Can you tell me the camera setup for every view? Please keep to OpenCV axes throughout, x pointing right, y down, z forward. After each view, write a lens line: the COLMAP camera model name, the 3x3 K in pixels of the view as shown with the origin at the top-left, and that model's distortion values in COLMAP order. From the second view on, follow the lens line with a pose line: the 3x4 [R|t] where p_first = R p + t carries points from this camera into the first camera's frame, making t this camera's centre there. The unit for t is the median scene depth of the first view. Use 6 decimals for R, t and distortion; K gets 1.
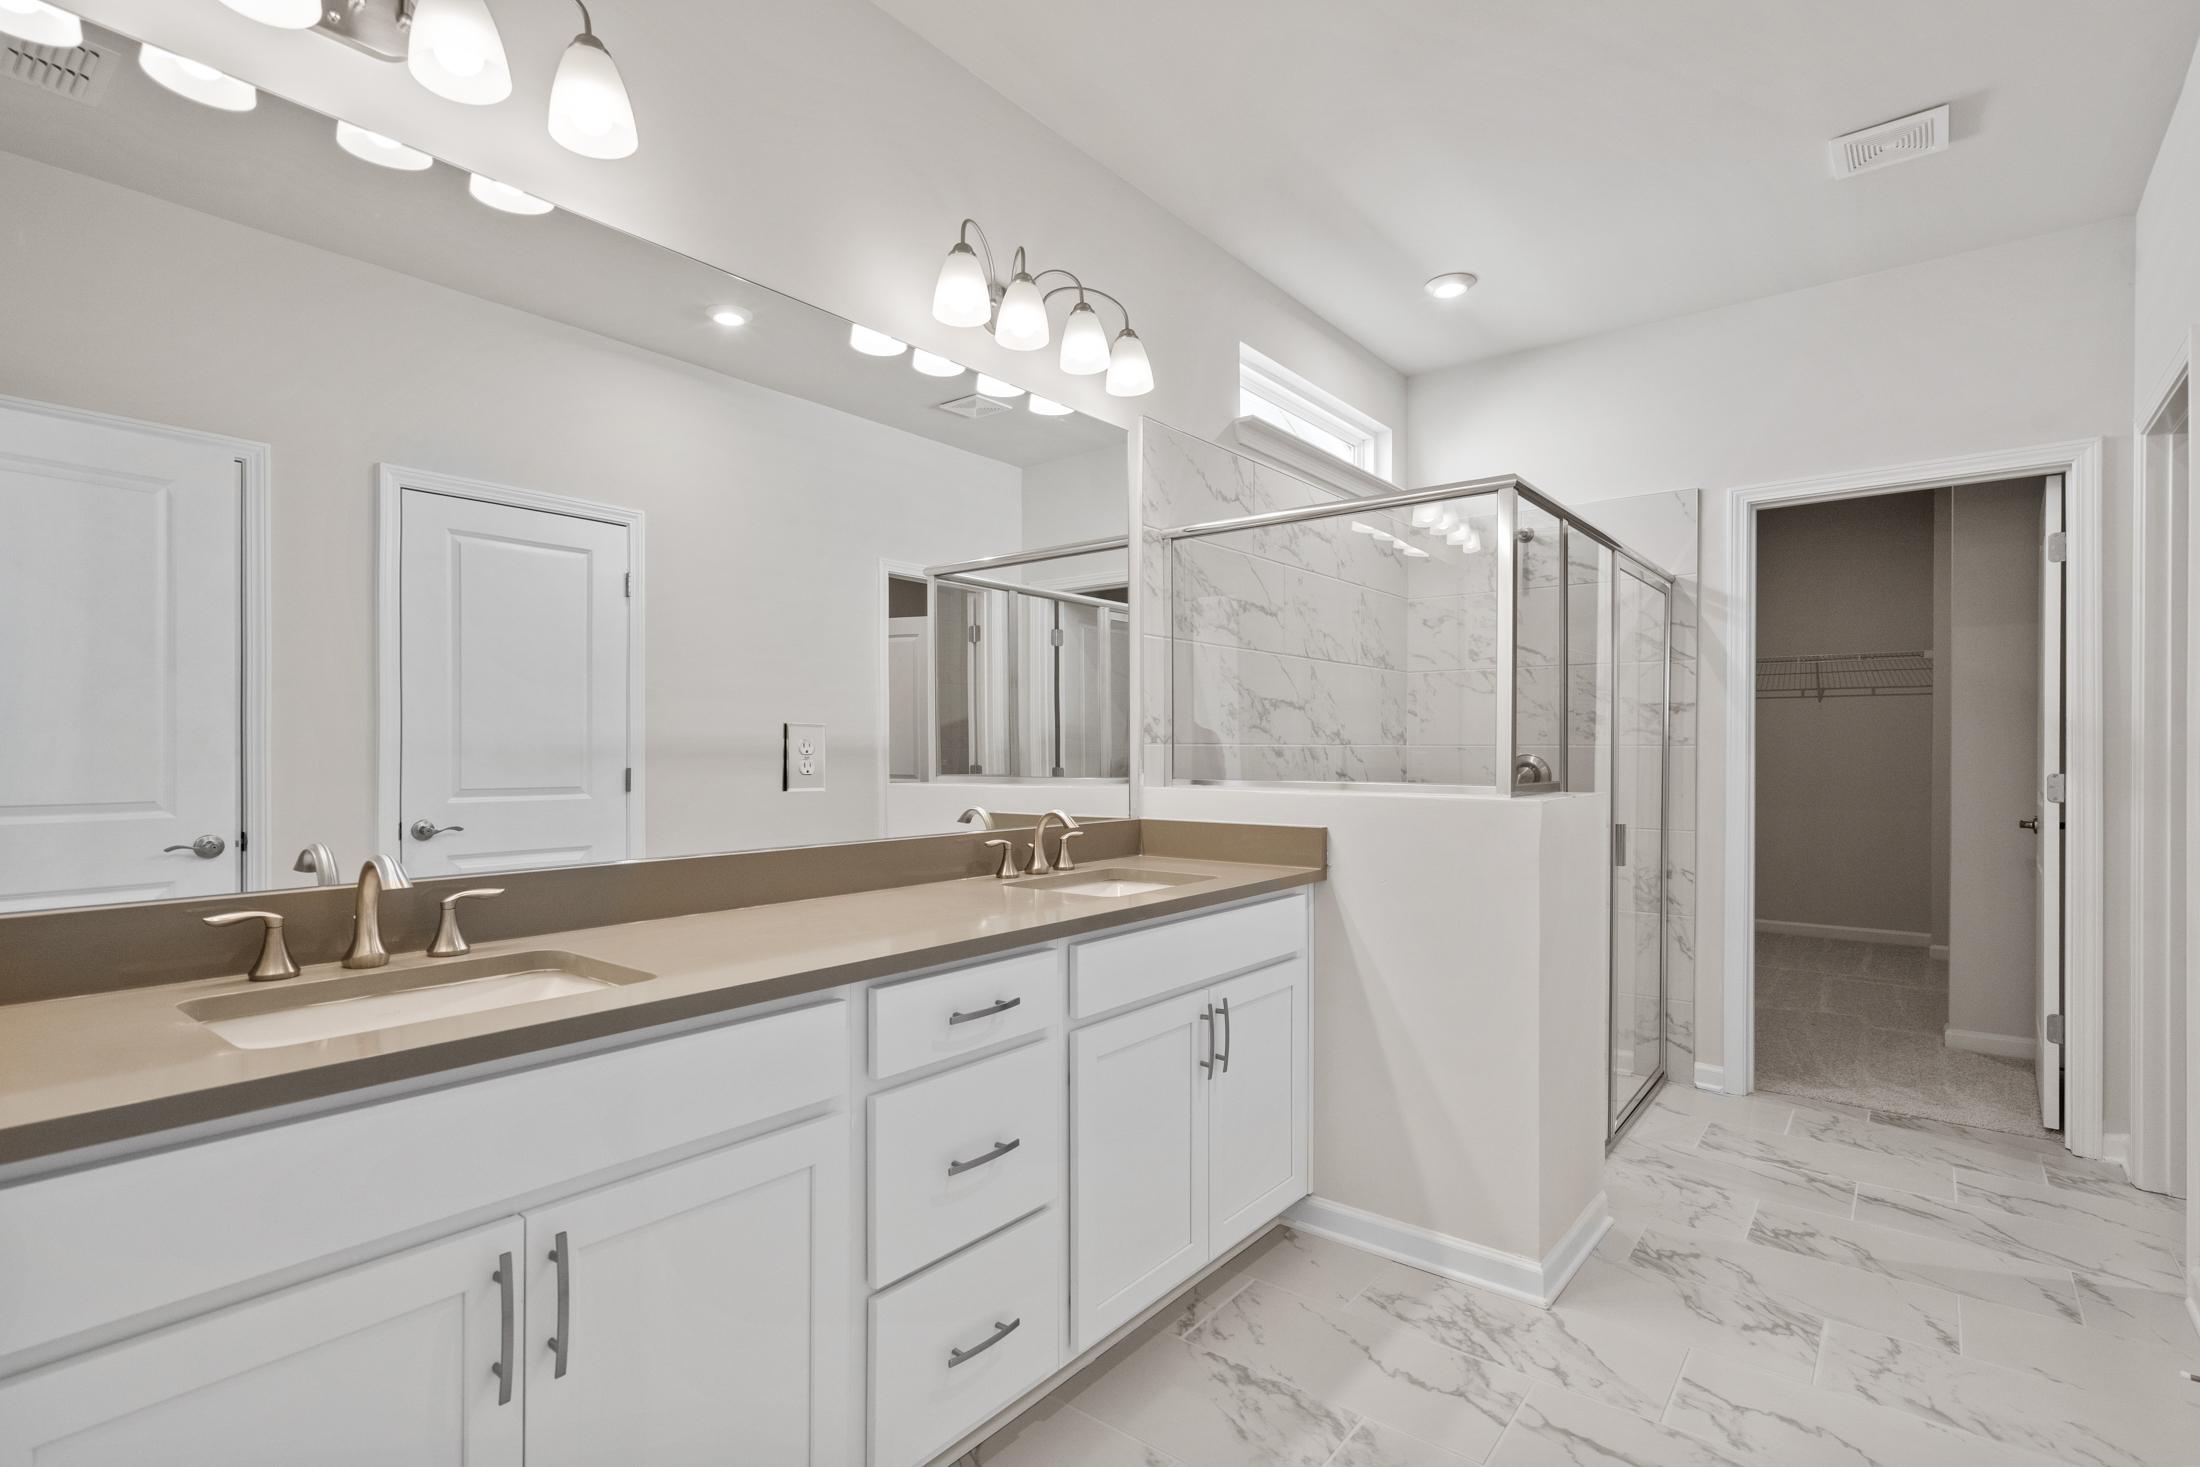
lens RADIAL K [[1054.2, 0, 1100.0], [0, 1054.2, 733.5], [0, 0, 1]] dist [0.023335, 0.000540]
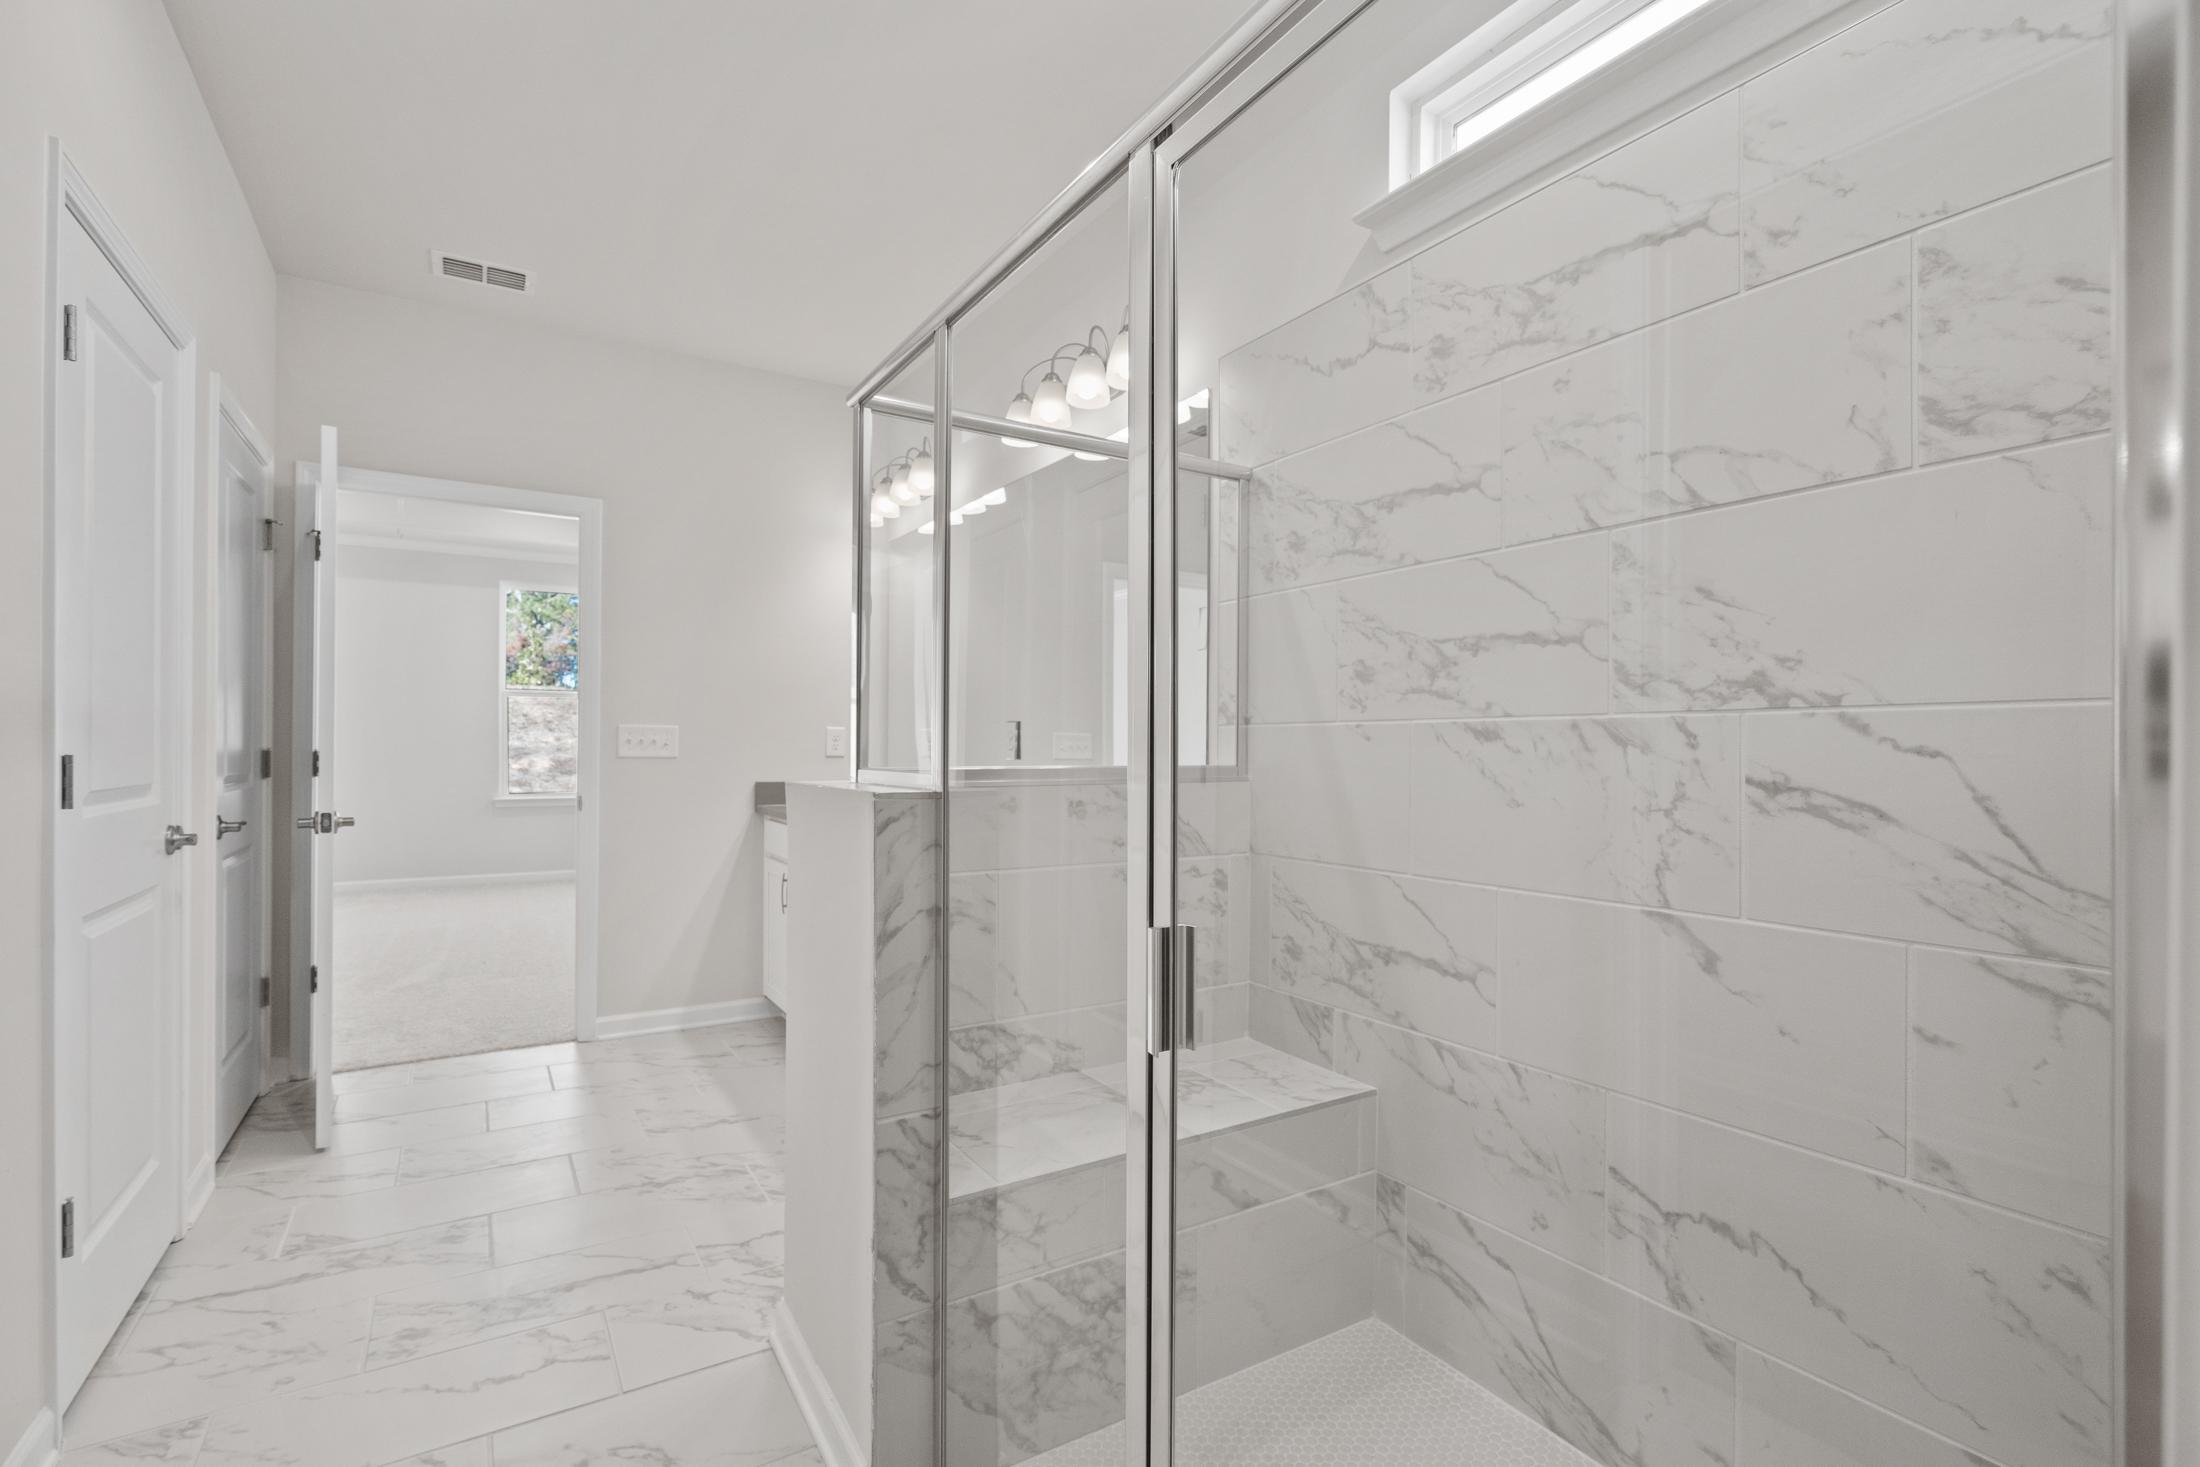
lens RADIAL K [[999.2, 0, 1100.0], [0, 999.2, 733.5], [0, 0, 1]] dist [-0.001759, -0.000103]
pose [[-0.334367, -0.021949, -0.942187, 0.821580], [0.002992, 0.999699, -0.024351, 0.034613], [0.942438, -0.010961, -0.334201, 1.123546]]
